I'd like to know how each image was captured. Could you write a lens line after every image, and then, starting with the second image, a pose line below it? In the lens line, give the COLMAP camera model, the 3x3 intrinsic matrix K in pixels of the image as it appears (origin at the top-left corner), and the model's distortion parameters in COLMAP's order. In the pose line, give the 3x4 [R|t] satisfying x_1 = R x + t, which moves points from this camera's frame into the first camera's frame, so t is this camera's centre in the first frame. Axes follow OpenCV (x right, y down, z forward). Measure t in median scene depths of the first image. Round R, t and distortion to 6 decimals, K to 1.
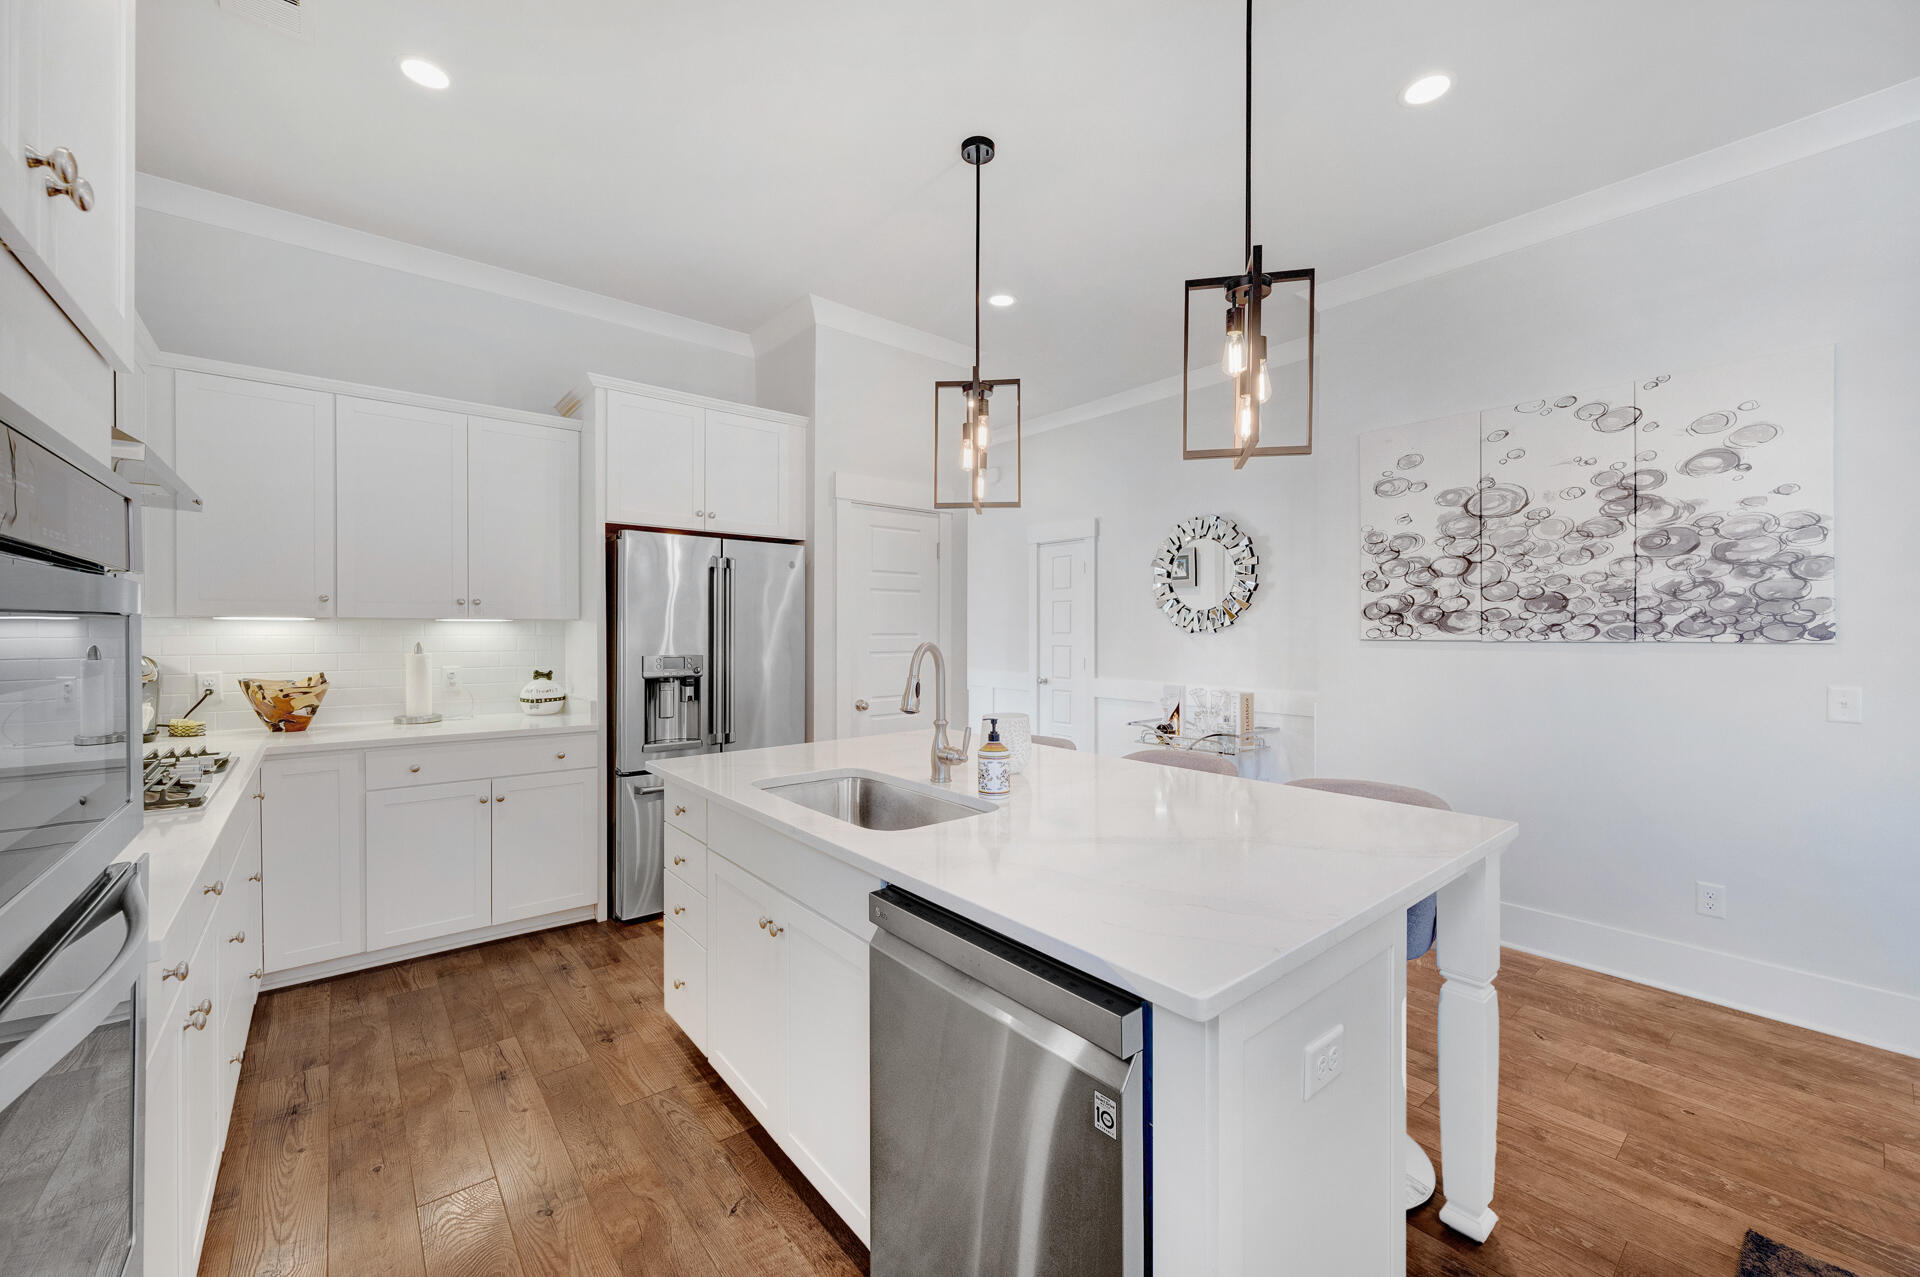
lens RADIAL K [[769.2, 0, 969.5], [0, 769.2, 633.6], [0, 0, 1]] dist [0.000145, -0.000041]
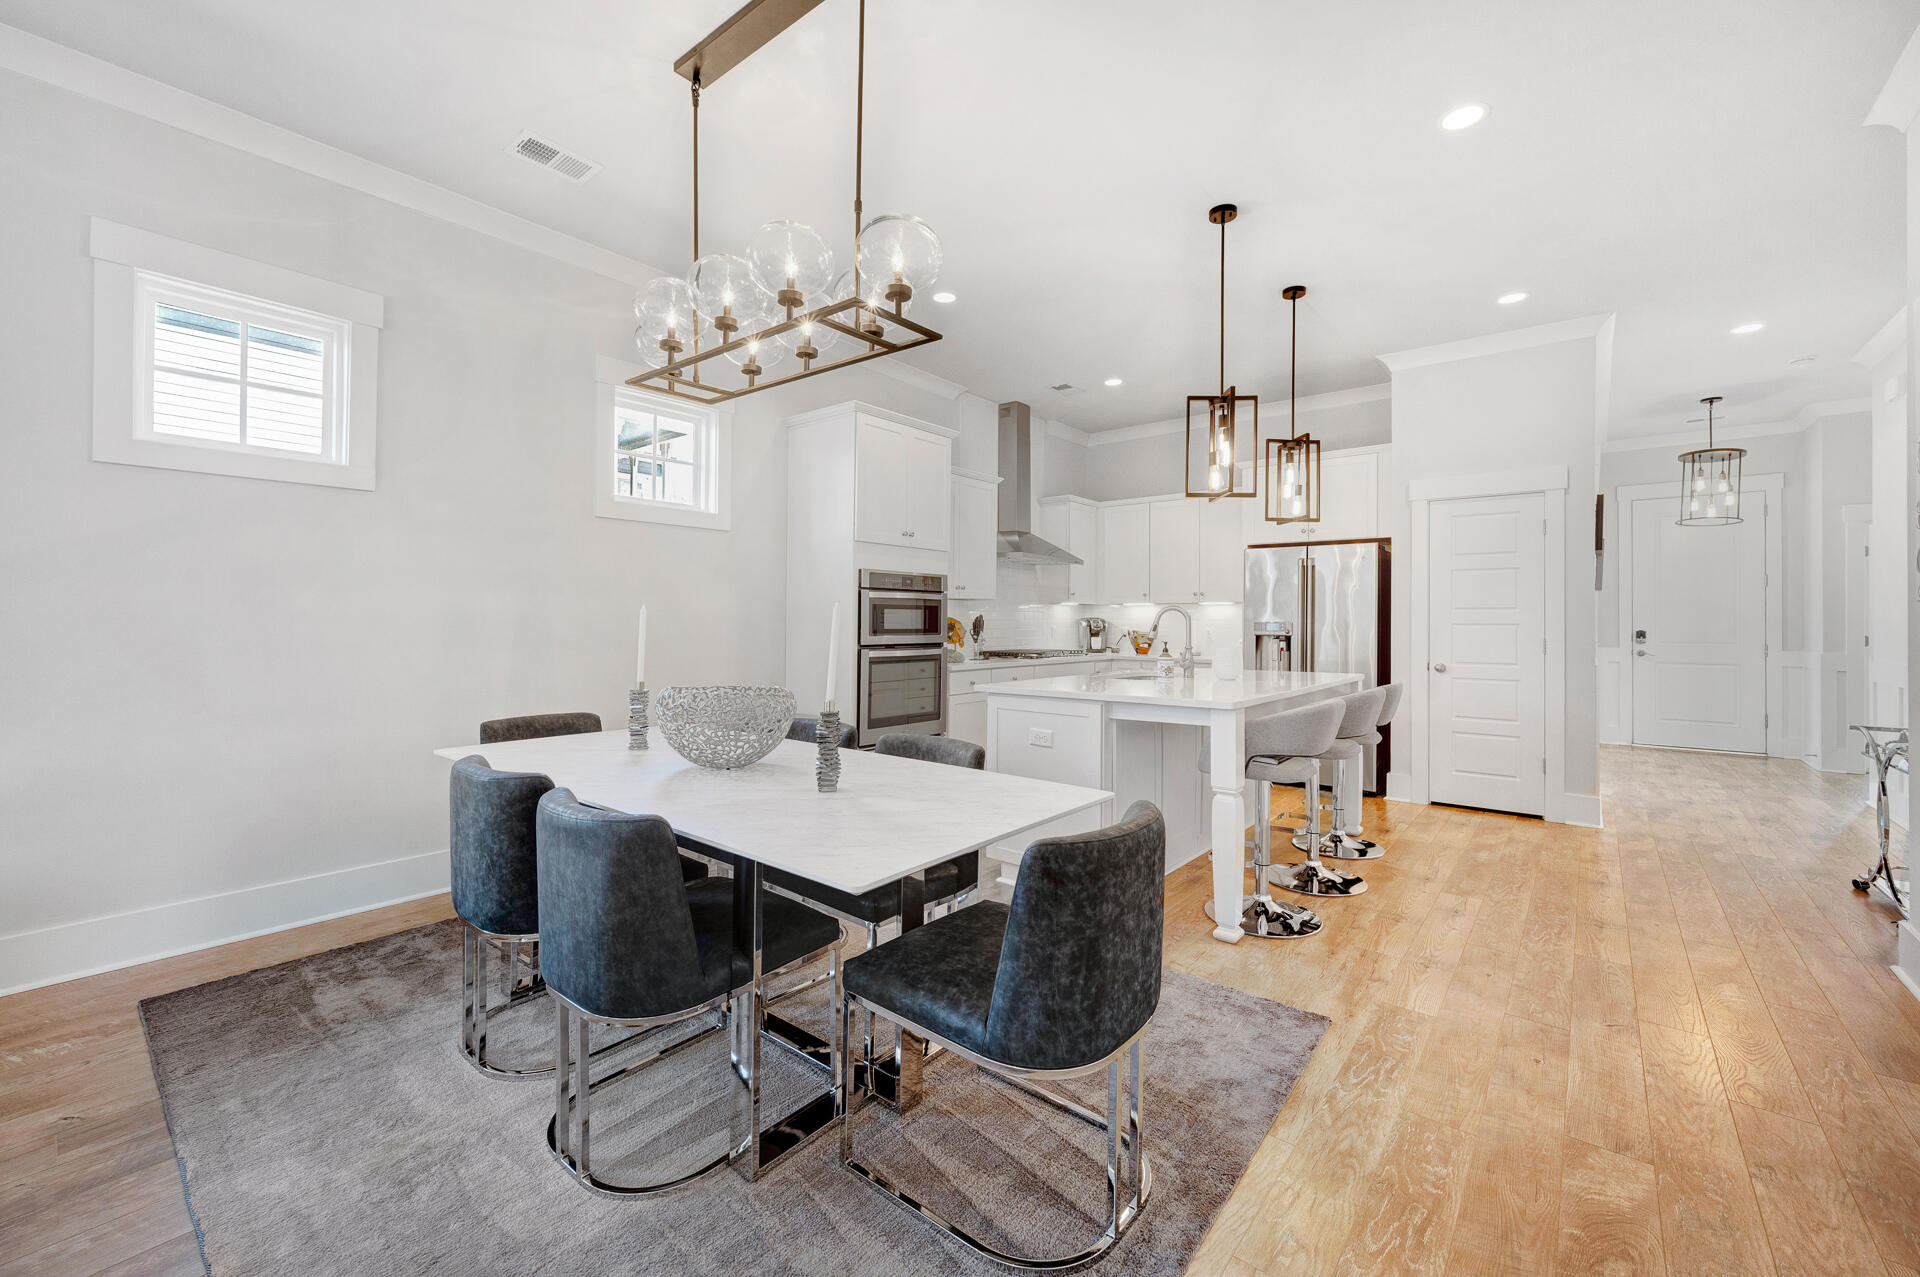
lens RADIAL K [[756.2, 0, 954.1], [0, 756.2, 625.8], [0, 0, 1]] dist [-0.000684, -0.000184]
pose [[0.182919, 0.006424, -0.983107, 1.187757], [-0.009046, 0.999947, 0.004851, 0.038660], [0.983086, 0.008006, 0.182967, 0.045106]]
